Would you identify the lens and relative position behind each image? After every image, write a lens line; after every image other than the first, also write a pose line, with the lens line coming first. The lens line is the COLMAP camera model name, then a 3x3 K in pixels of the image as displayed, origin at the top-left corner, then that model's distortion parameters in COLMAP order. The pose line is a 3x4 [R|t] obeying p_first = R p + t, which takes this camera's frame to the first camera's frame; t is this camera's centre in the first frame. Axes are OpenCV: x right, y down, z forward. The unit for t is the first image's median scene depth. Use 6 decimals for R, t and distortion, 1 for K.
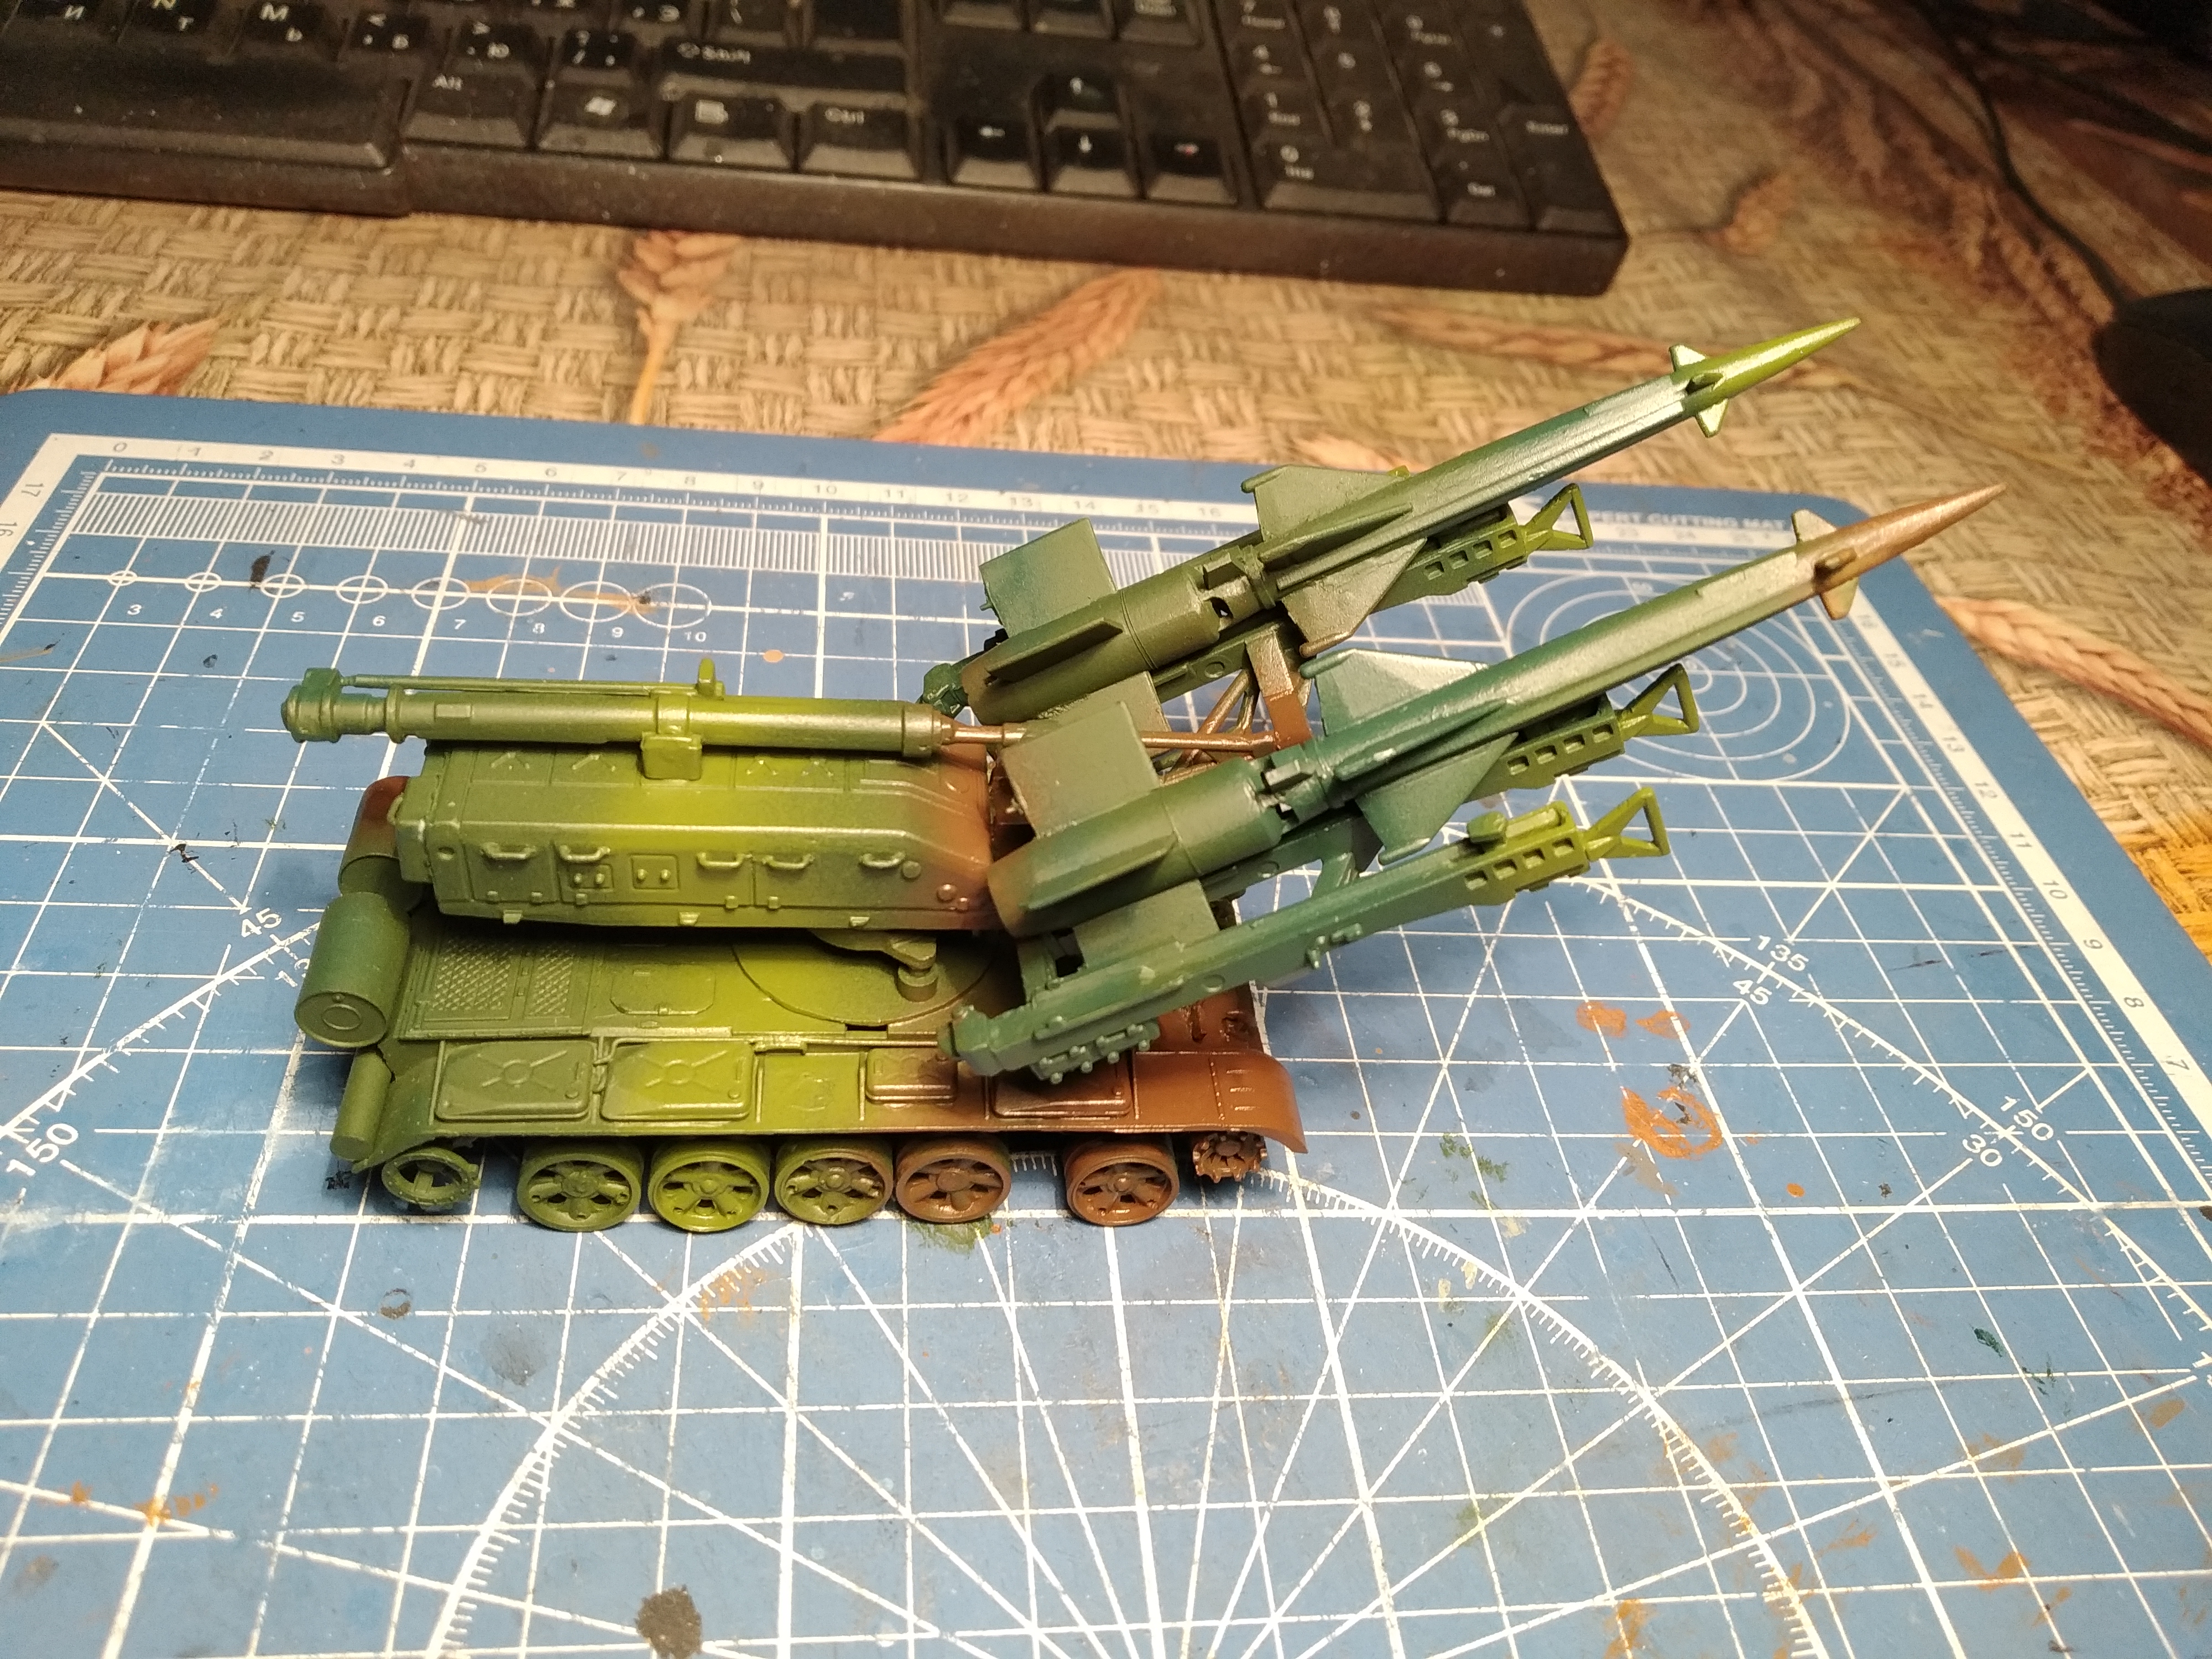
lens RADIAL K [[1858.7, 0, 1109.3], [0, 1858.7, 821.9], [0, 0, 1]] dist [-0.043497, -0.026293]
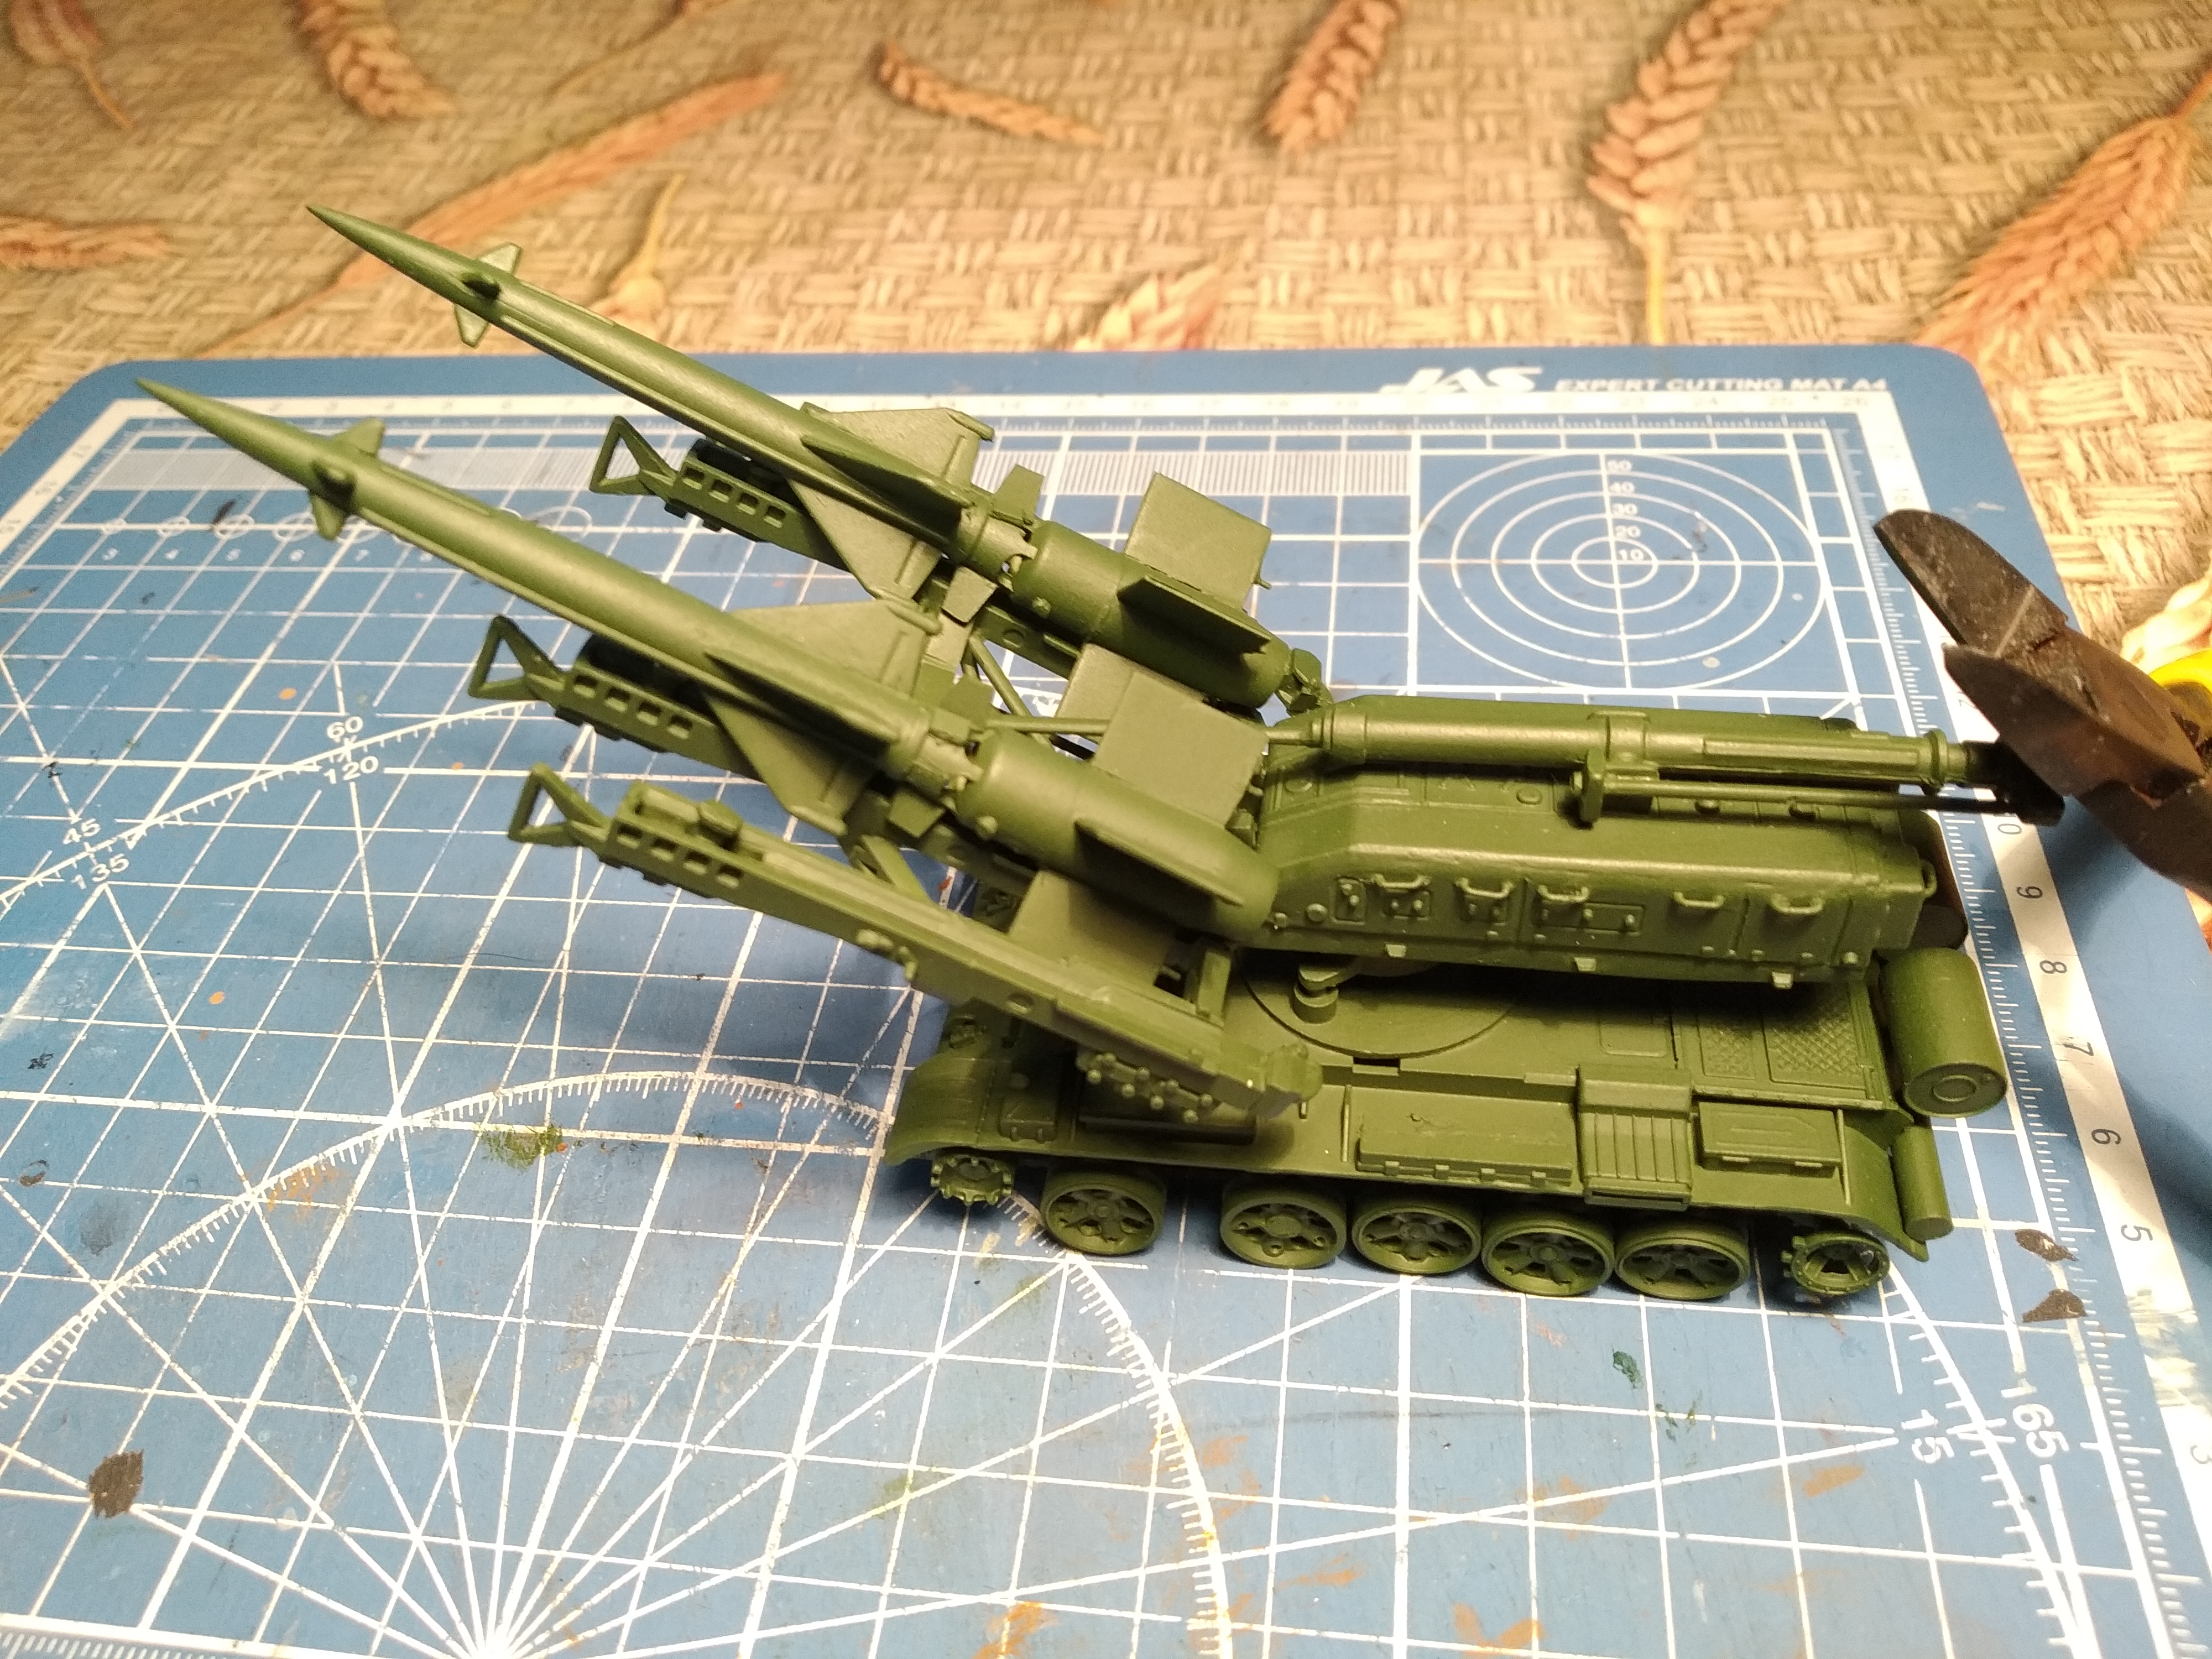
lens RADIAL K [[1858.7, 0, 1092.7], [0, 1858.7, 826.2], [0, 0, 1]] dist [-0.043497, -0.026293]
pose [[0.948528, 0.013191, -0.316418, 0.568371], [0.003069, 0.998702, 0.050833, -0.004643], [0.316678, -0.049187, 0.947257, 0.158664]]
